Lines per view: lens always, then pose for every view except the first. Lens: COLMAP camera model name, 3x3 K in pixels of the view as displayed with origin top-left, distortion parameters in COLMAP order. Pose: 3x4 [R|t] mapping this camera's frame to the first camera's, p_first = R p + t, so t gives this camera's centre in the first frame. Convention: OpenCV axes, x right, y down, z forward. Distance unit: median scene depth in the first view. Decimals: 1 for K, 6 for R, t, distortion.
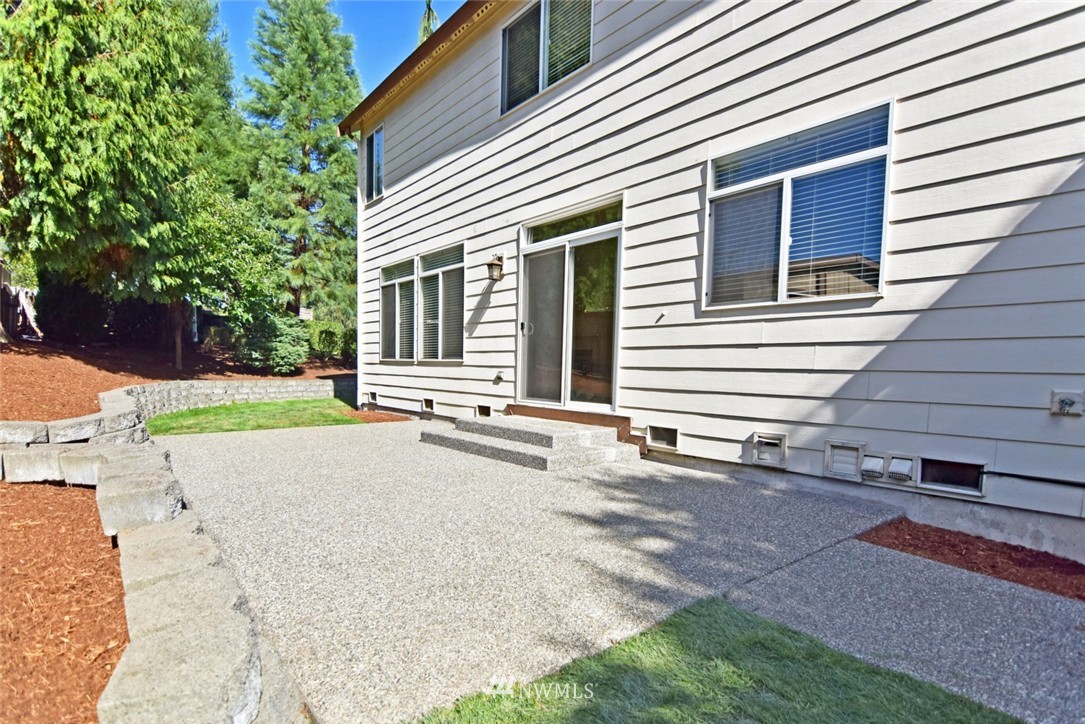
lens RADIAL K [[523.7, 0, 542.0], [0, 523.7, 391.7], [0, 0, 1]] dist [0.000350, -0.001330]
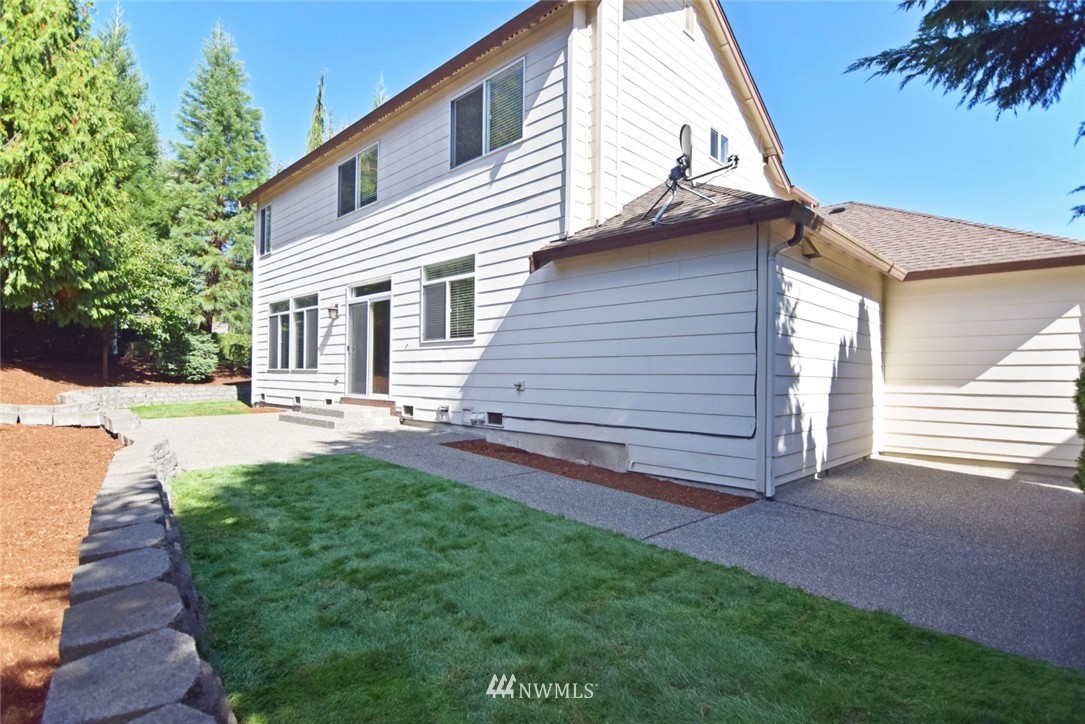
lens RADIAL K [[543.3, 0, 542.5], [0, 543.3, 362.0], [0, 0, 1]] dist [-0.001371, -0.000063]
pose [[0.994983, -0.008831, 0.099651, 0.283486], [0.015596, 0.997610, -0.067306, 0.028245], [-0.098818, 0.068523, 0.992743, -0.517692]]
